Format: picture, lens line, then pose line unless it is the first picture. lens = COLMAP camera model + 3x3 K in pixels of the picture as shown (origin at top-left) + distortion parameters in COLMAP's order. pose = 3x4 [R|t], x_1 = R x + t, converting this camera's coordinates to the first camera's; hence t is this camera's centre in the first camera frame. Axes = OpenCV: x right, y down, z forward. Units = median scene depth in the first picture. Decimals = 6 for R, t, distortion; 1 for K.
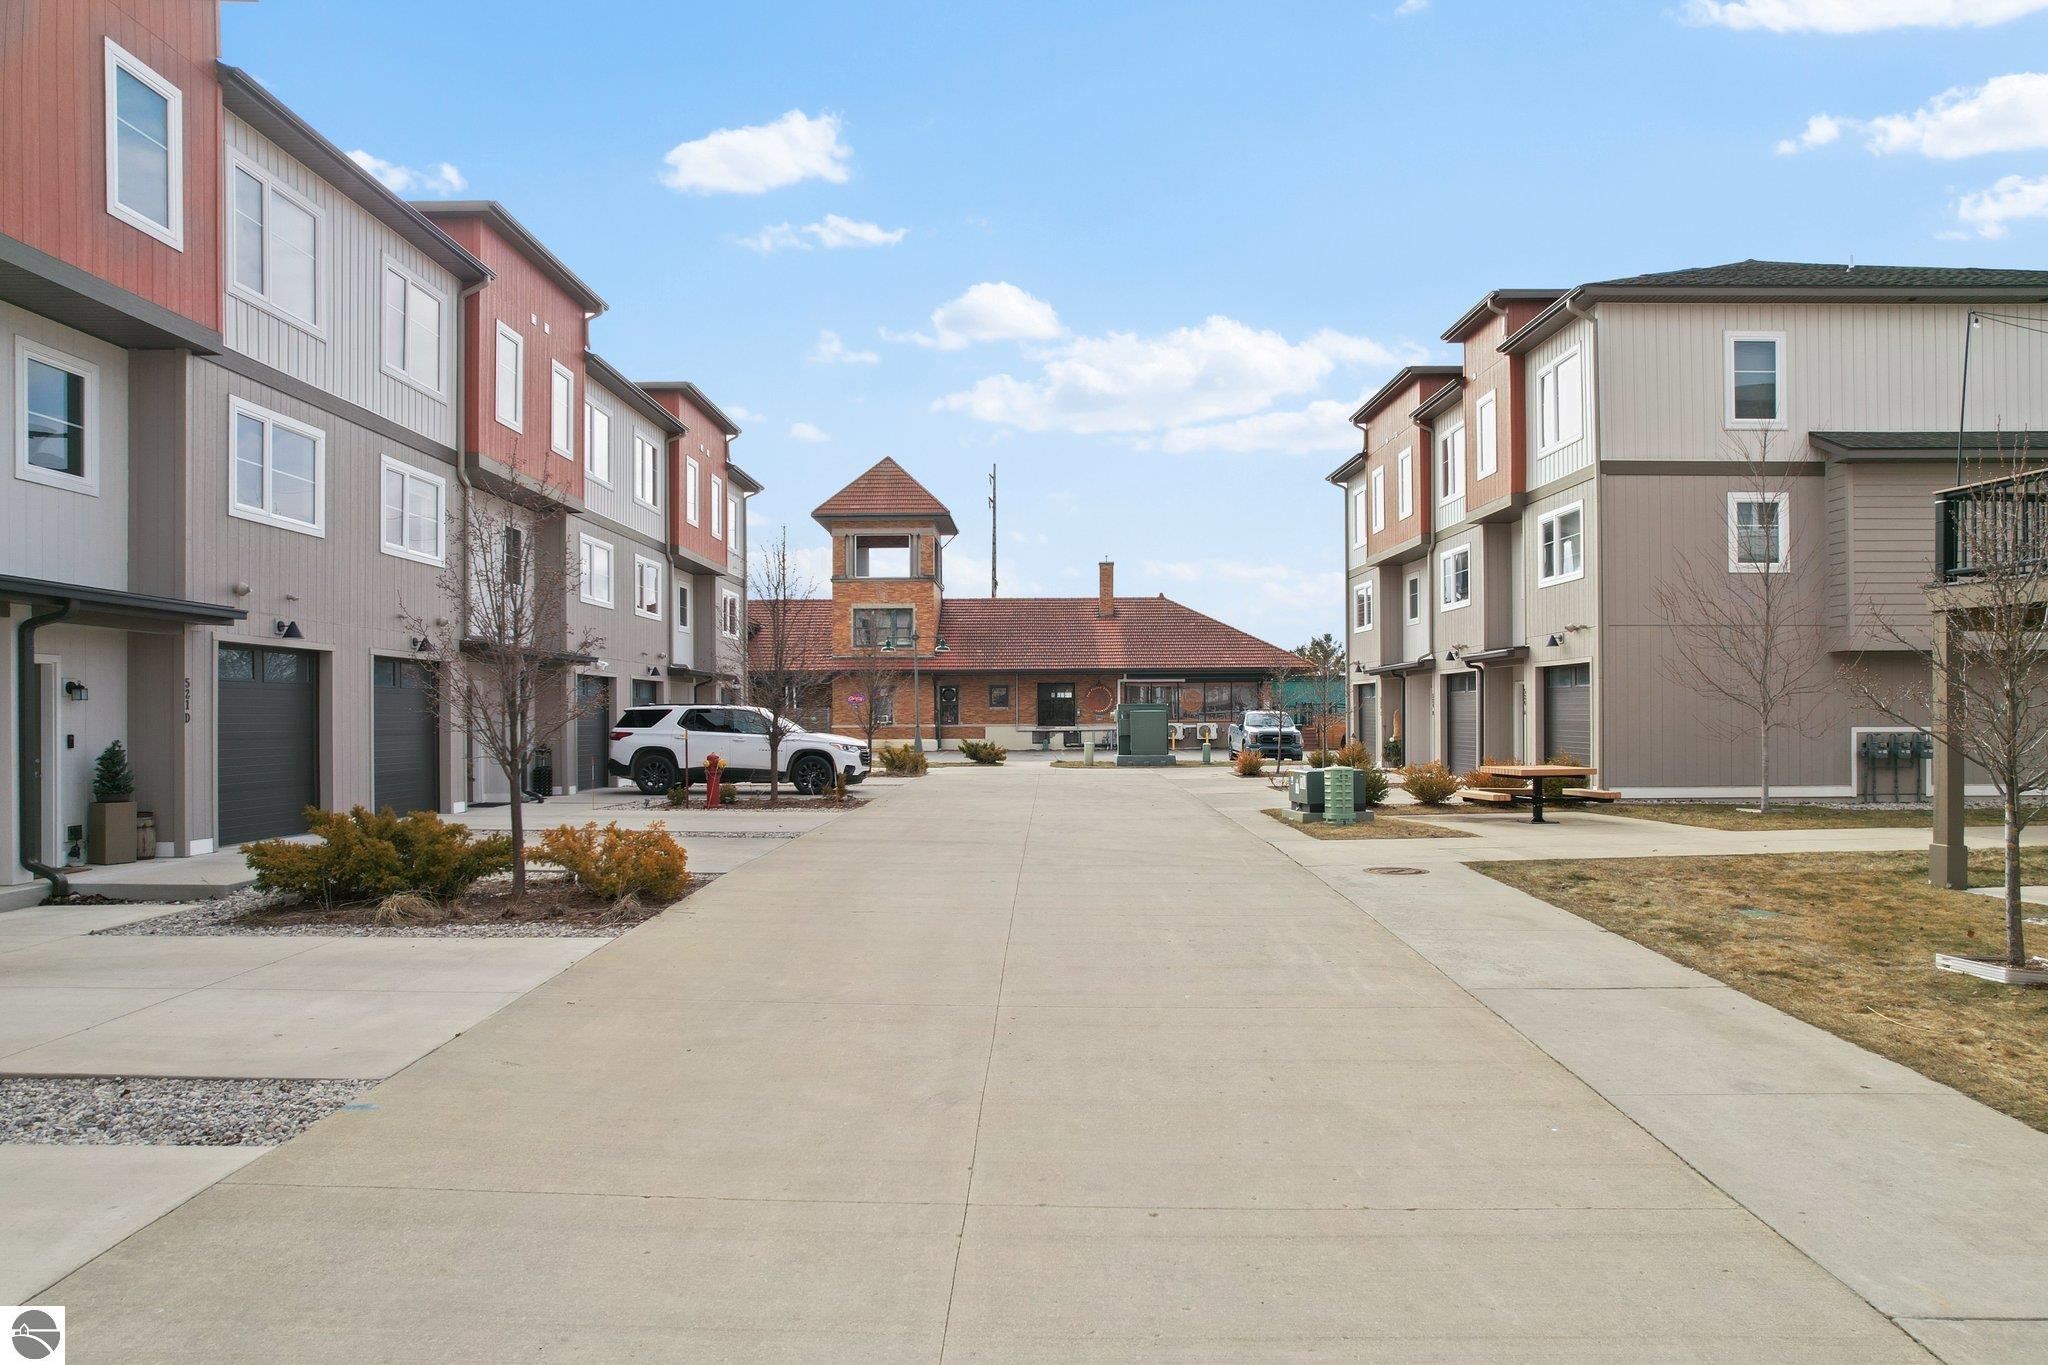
lens RADIAL K [[1315.5, 0, 1032.0], [0, 1315.5, 689.9], [0, 0, 1]] dist [-0.054118, 0.053448]
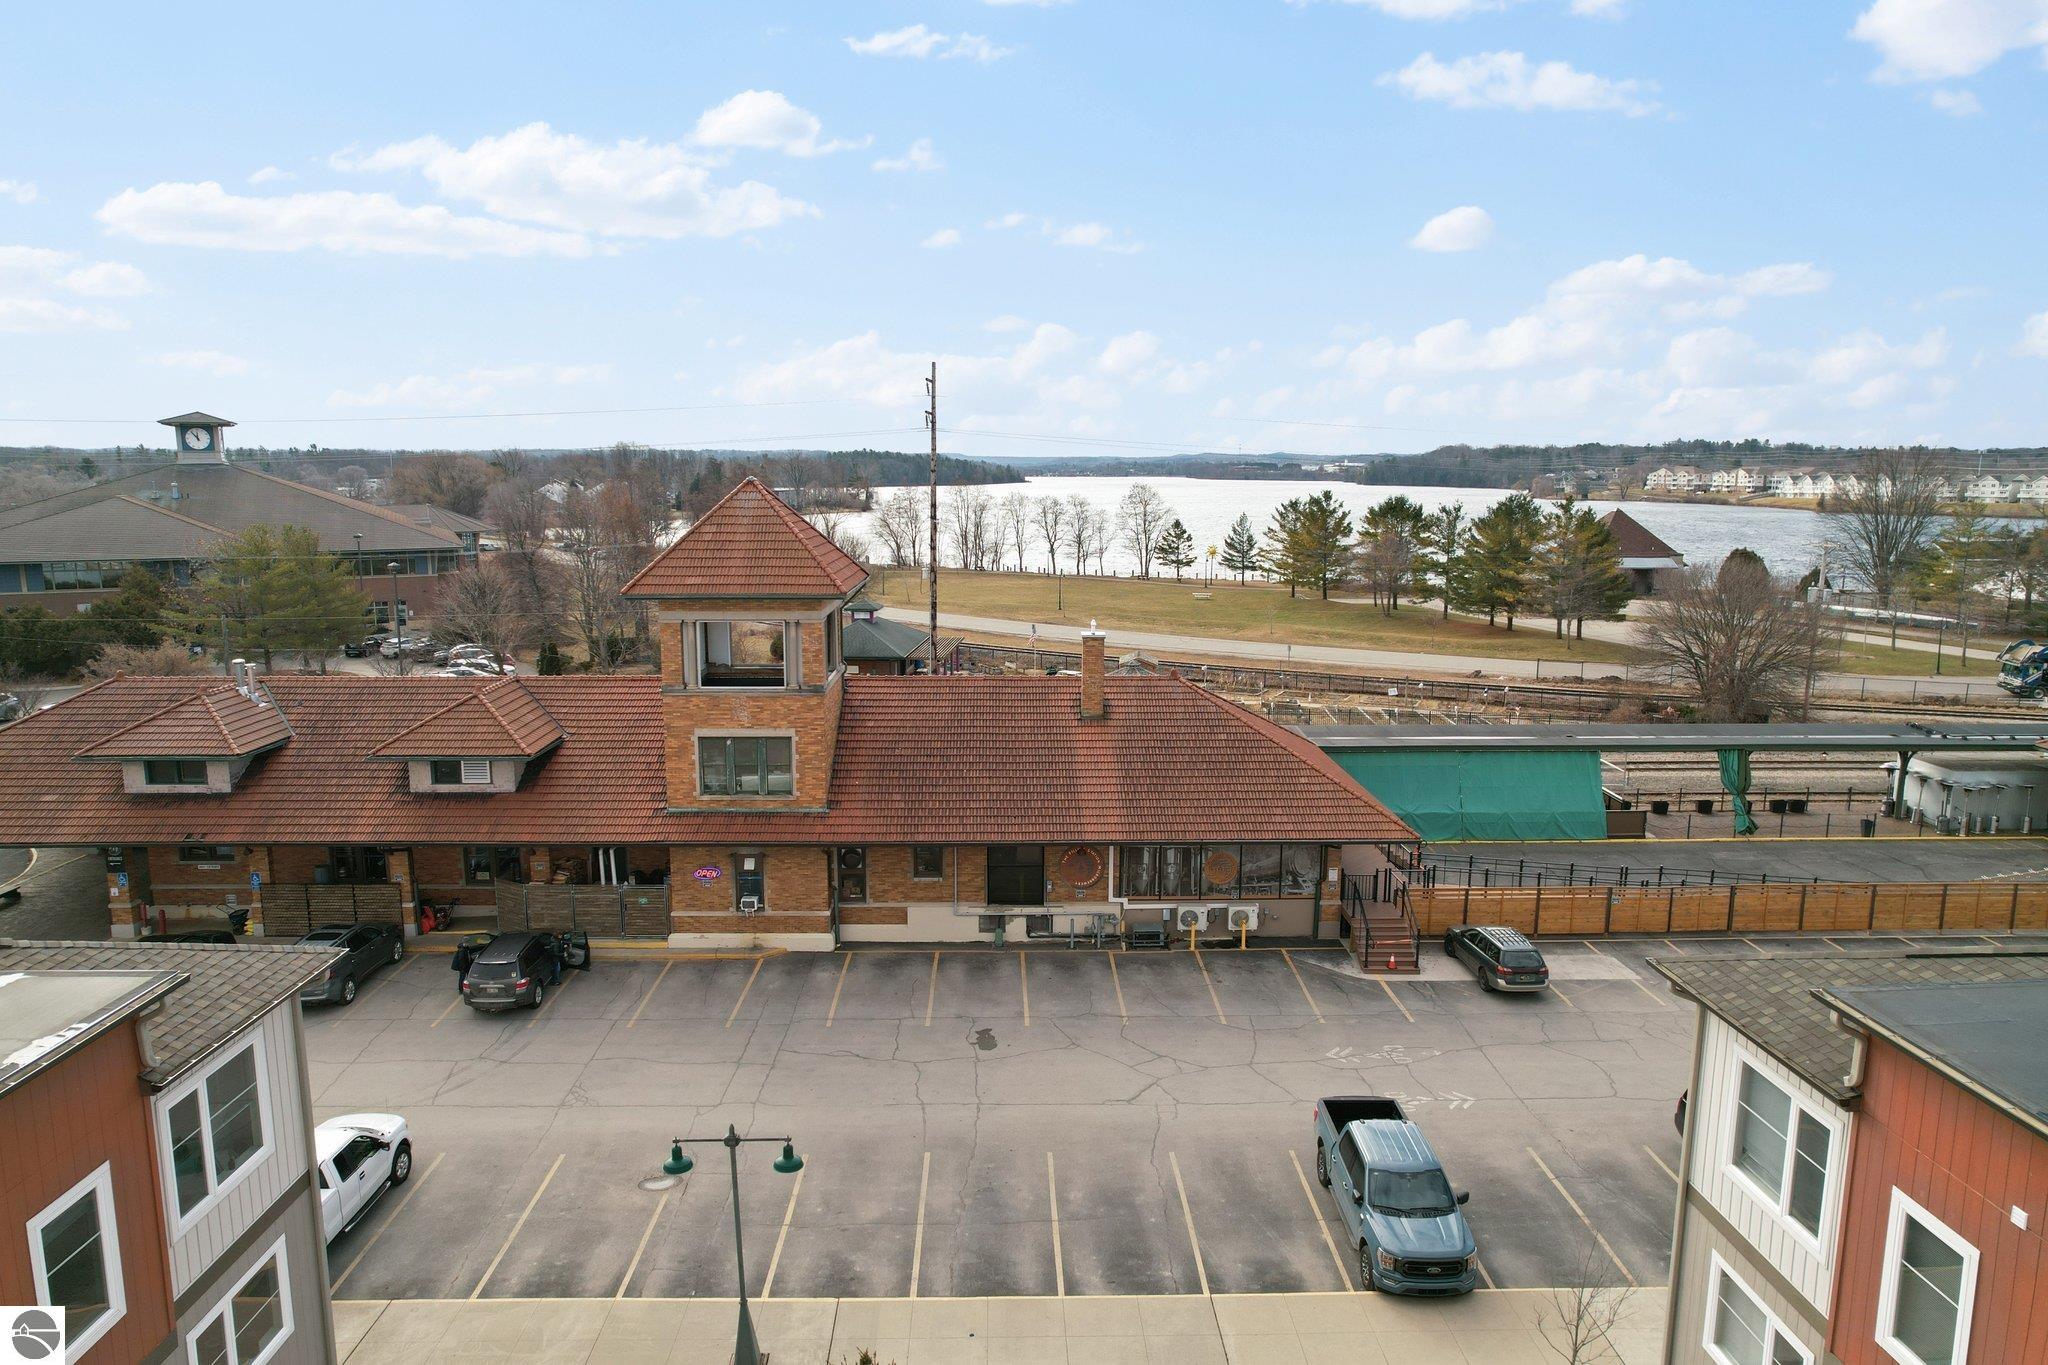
lens RADIAL K [[1315.5, 0, 1024.0], [0, 1315.5, 683.7], [0, 0, 1]] dist [-0.054118, 0.053448]
pose [[0.999618, 0.002785, 0.027483, 0.004375], [-0.007647, 0.983924, 0.178426, -0.200257], [-0.026544, -0.178568, 0.983569, 0.372713]]
